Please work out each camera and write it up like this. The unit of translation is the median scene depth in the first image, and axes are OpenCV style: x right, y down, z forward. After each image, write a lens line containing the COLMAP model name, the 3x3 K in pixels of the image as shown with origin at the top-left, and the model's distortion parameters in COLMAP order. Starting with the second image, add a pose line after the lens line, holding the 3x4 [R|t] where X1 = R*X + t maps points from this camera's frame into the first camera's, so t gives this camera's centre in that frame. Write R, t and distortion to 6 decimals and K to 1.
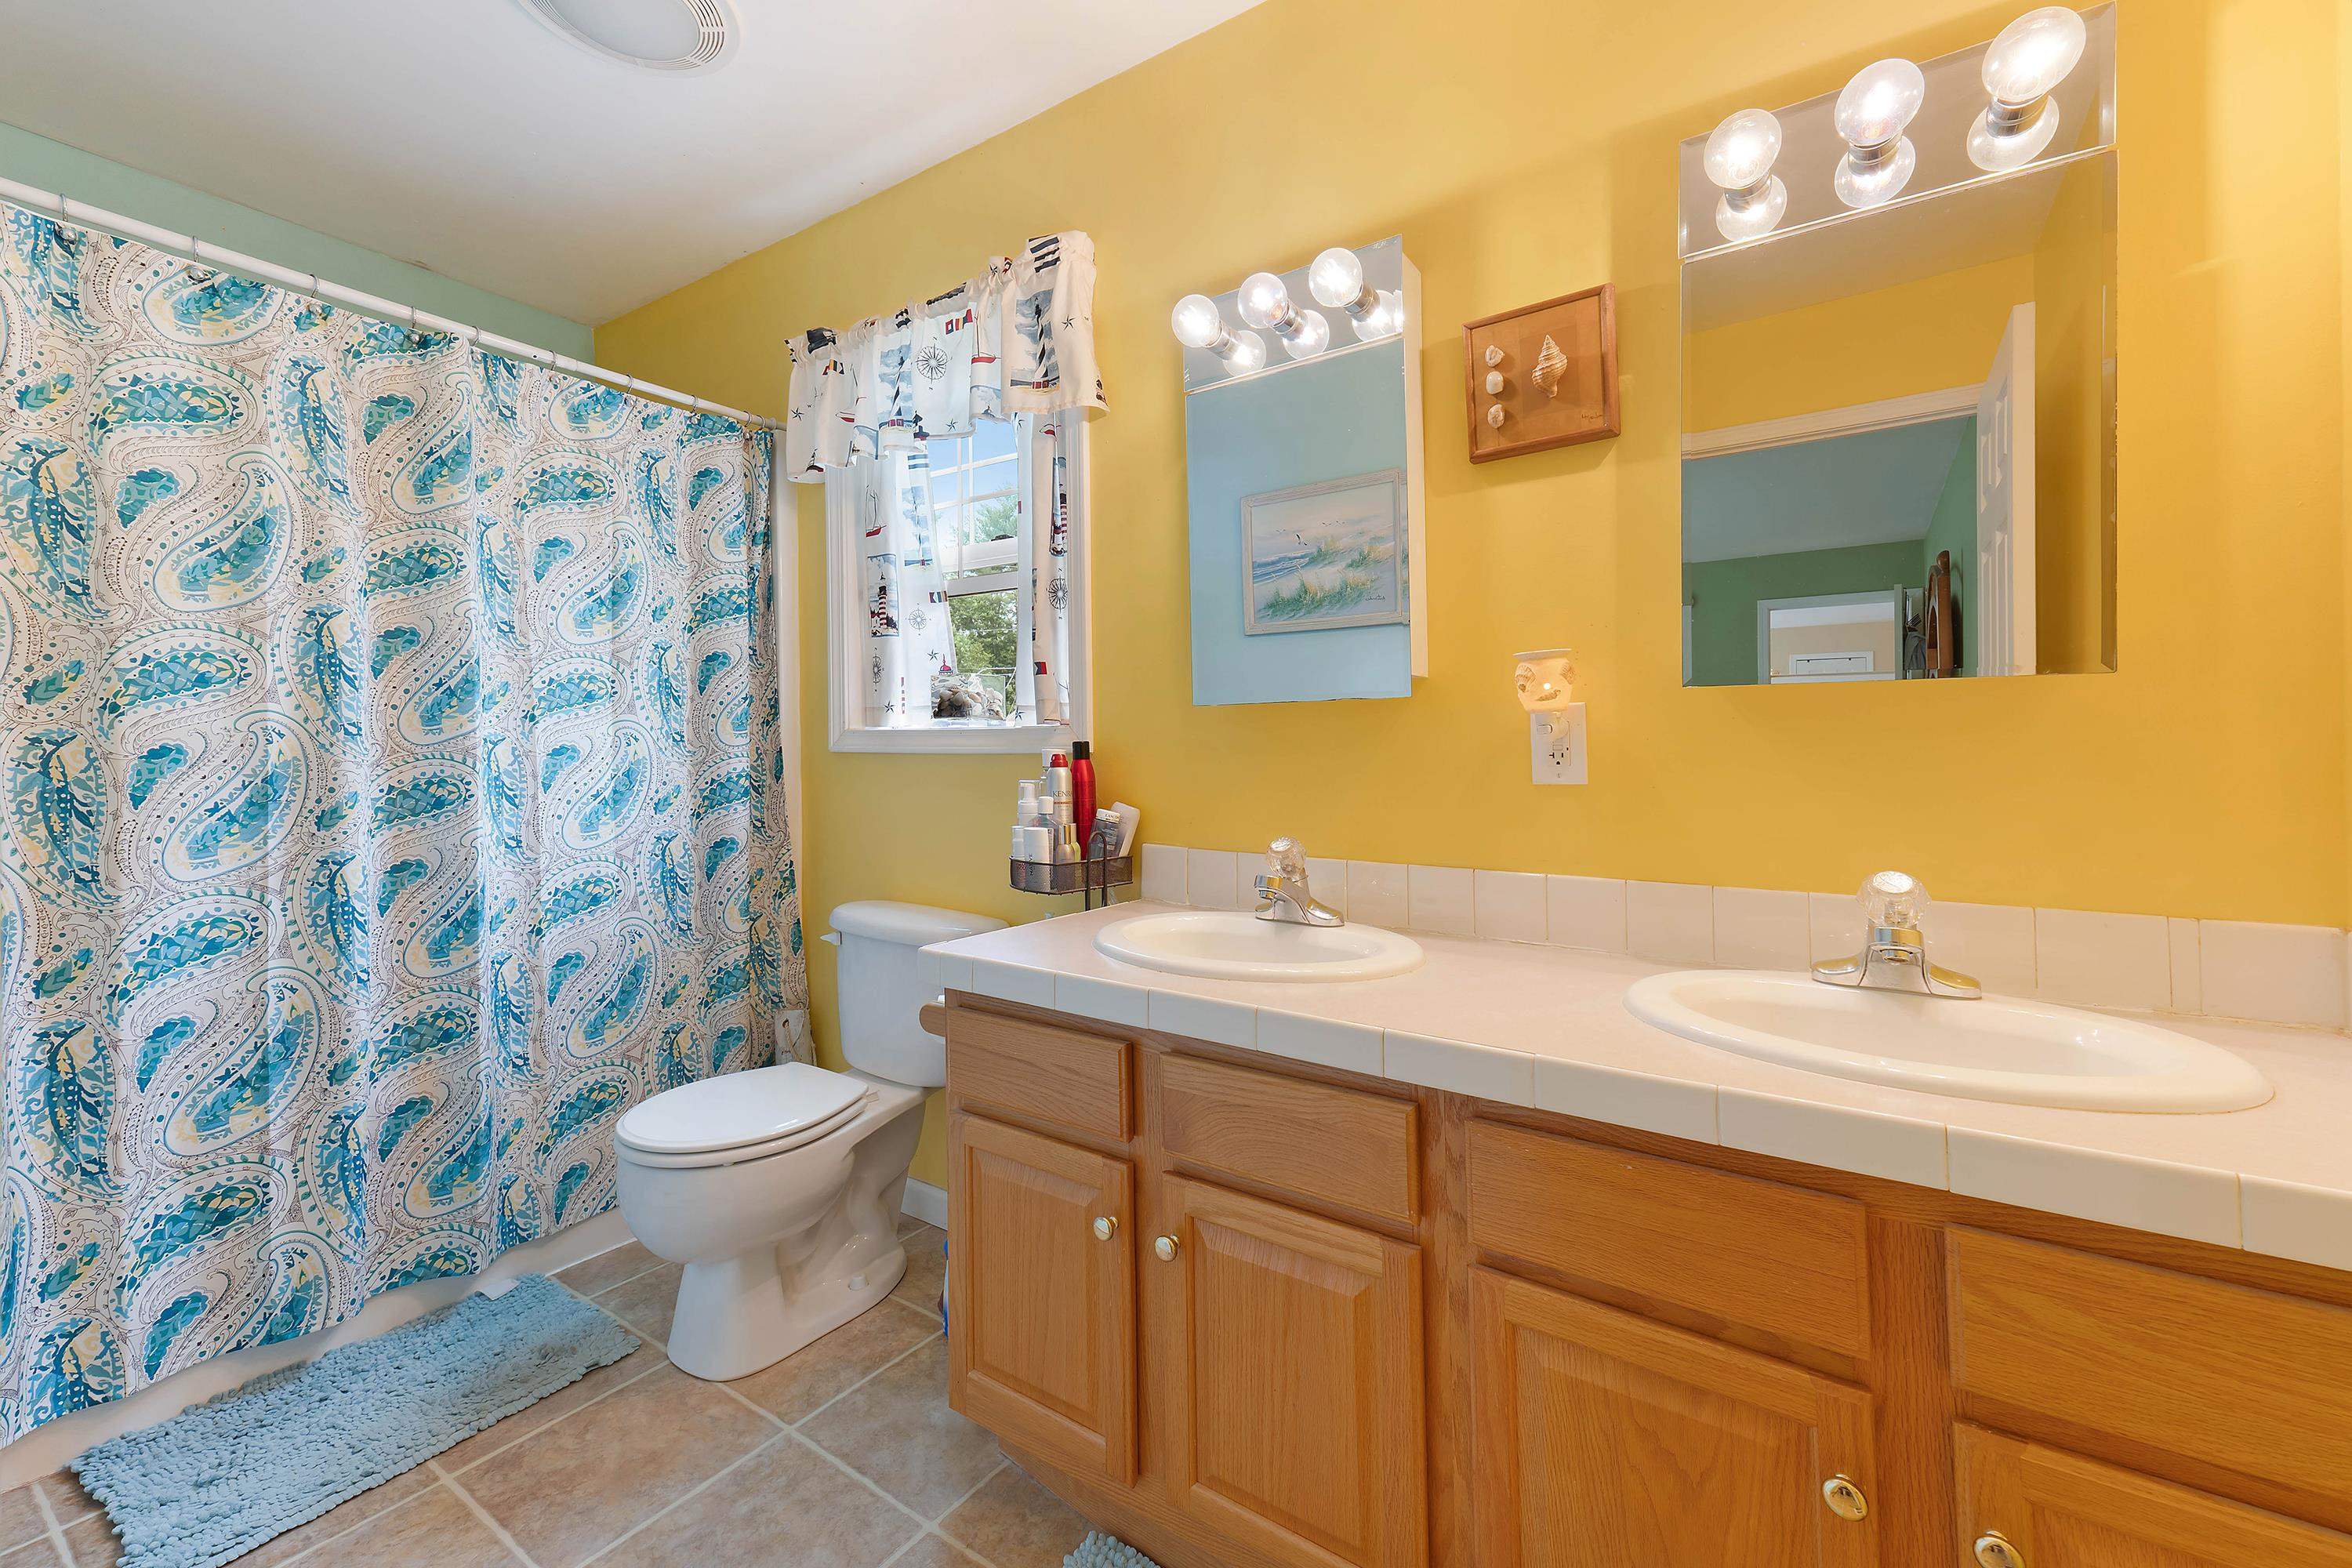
lens RADIAL K [[966.1, 0, 1177.5], [0, 966.1, 768.8], [0, 0, 1]] dist [0.011953, -0.000921]
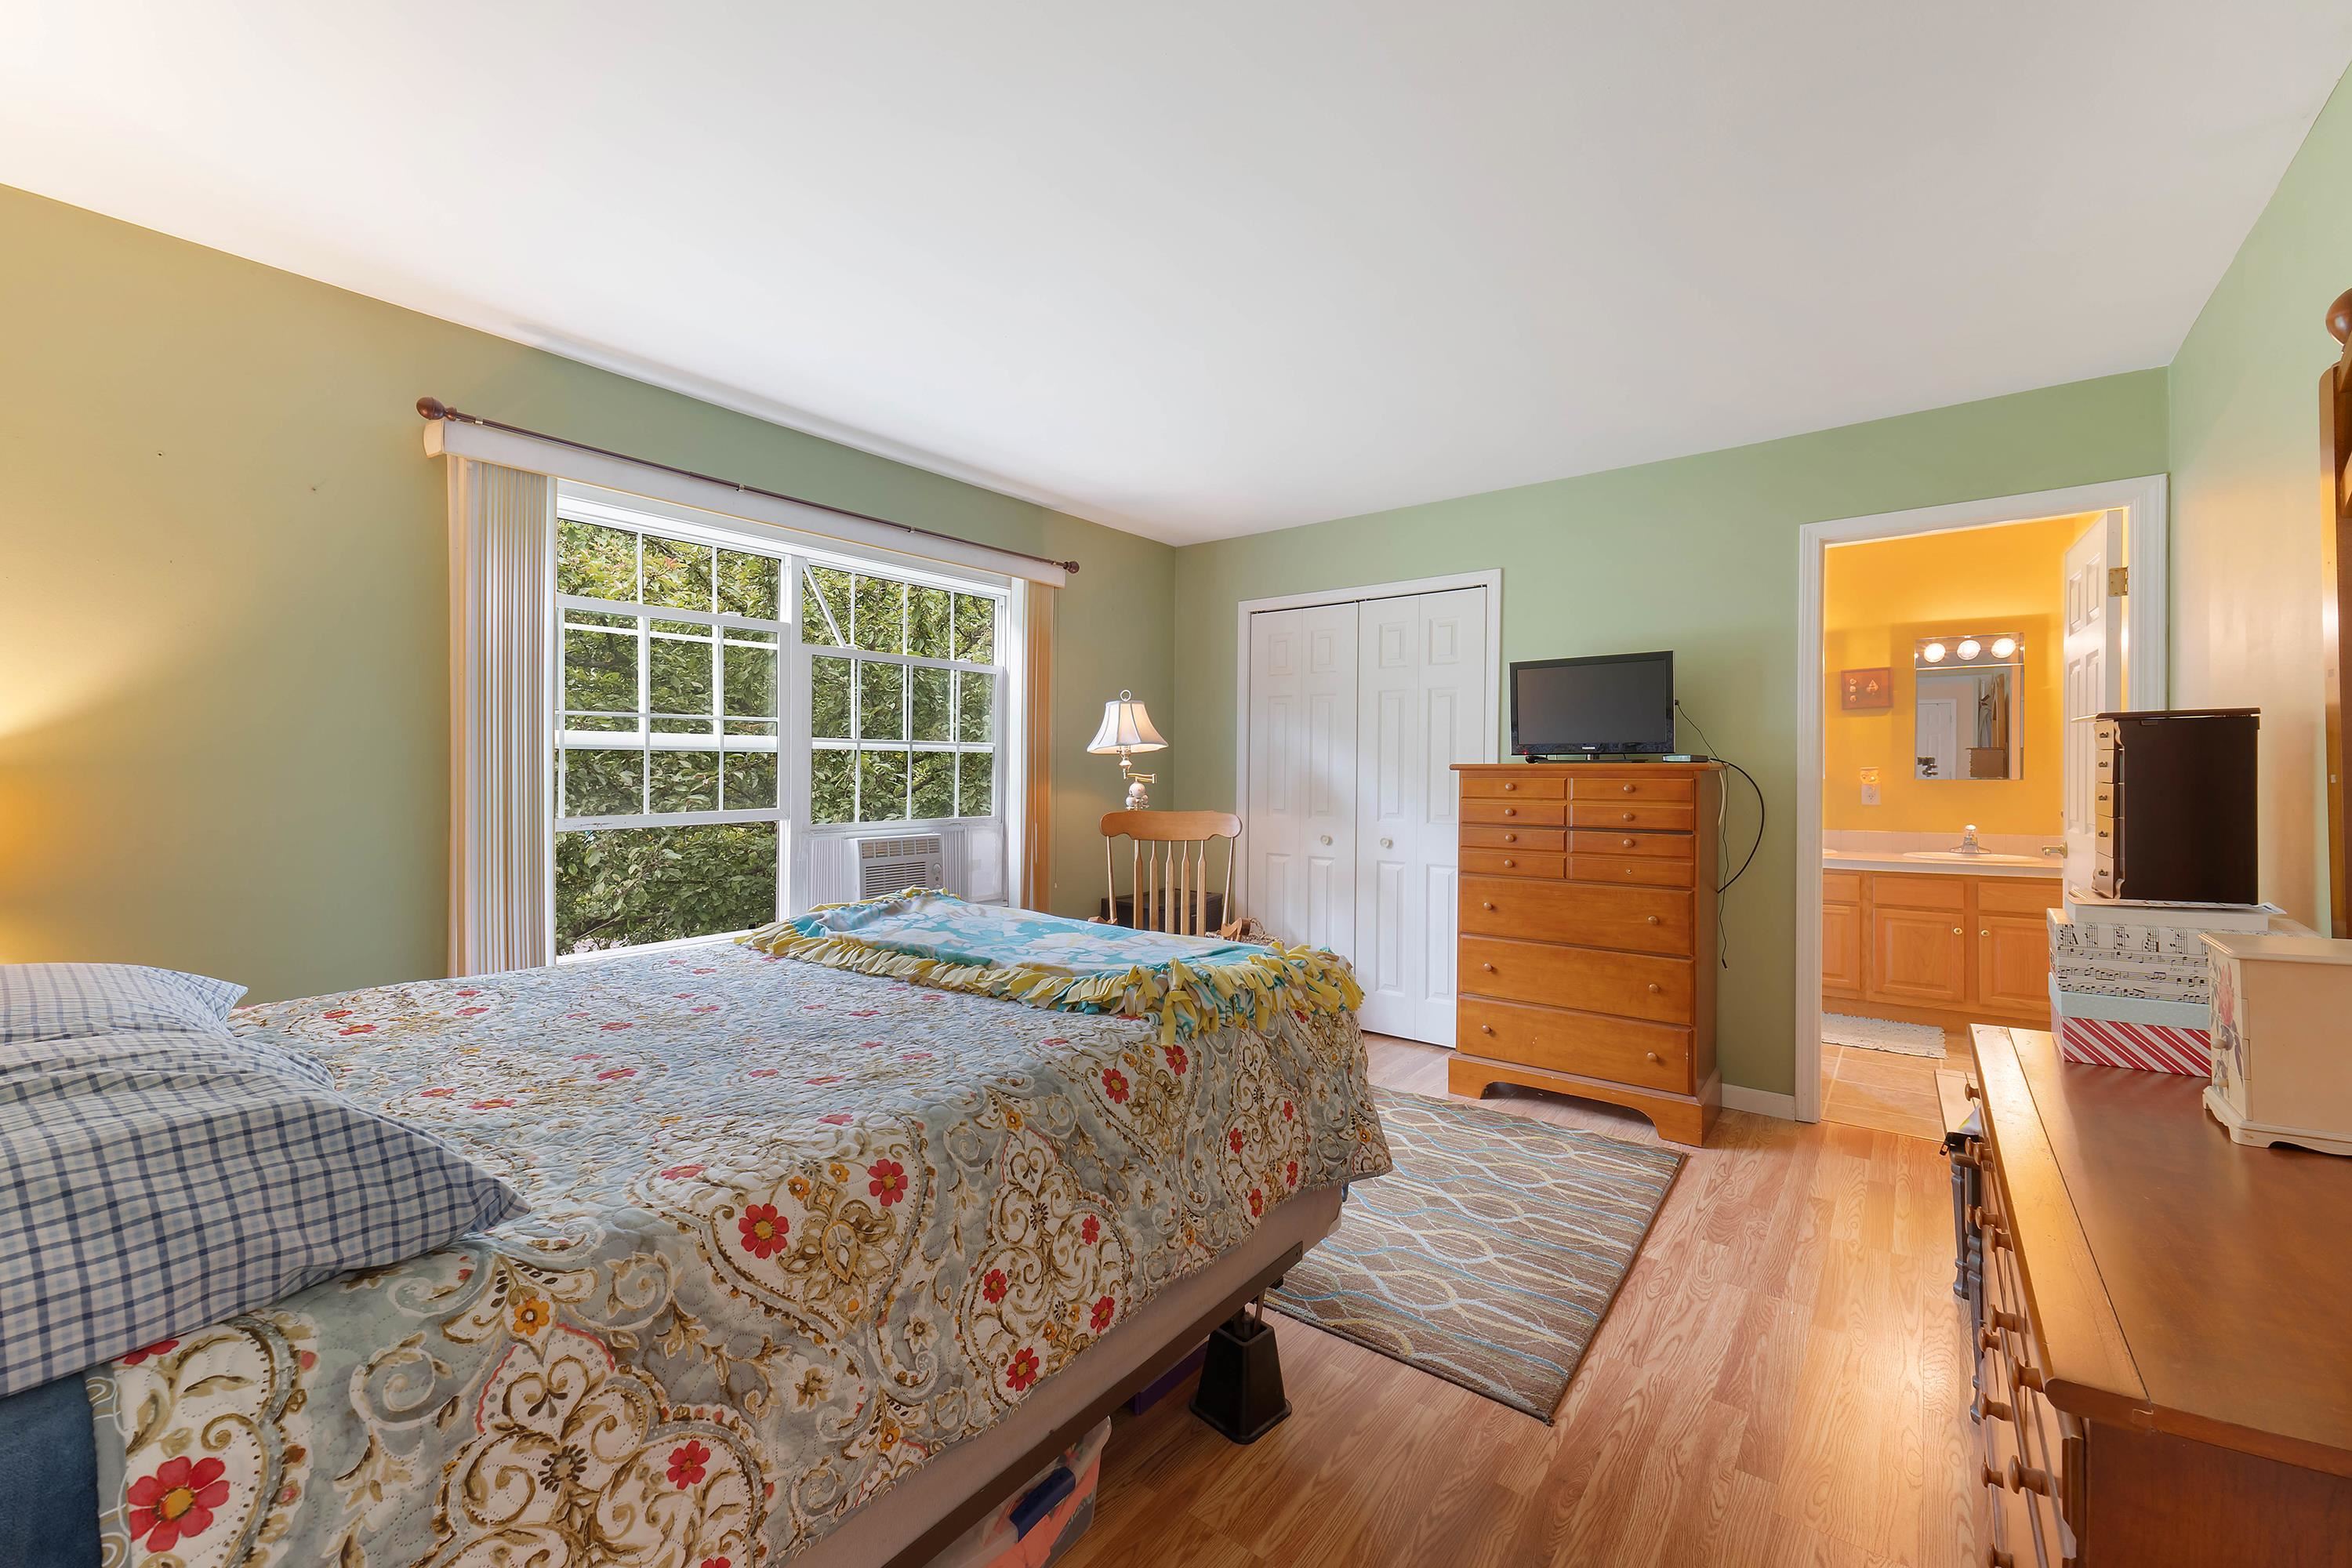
lens RADIAL K [[966.1, 0, 1170.9], [0, 966.1, 783.9], [0, 0, 1]] dist [0.011953, -0.000921]
pose [[0.998562, 0.012467, -0.052131, -2.308467], [-0.012108, 0.999901, 0.007204, -0.062907], [0.052215, -0.006562, 0.998614, -3.127420]]
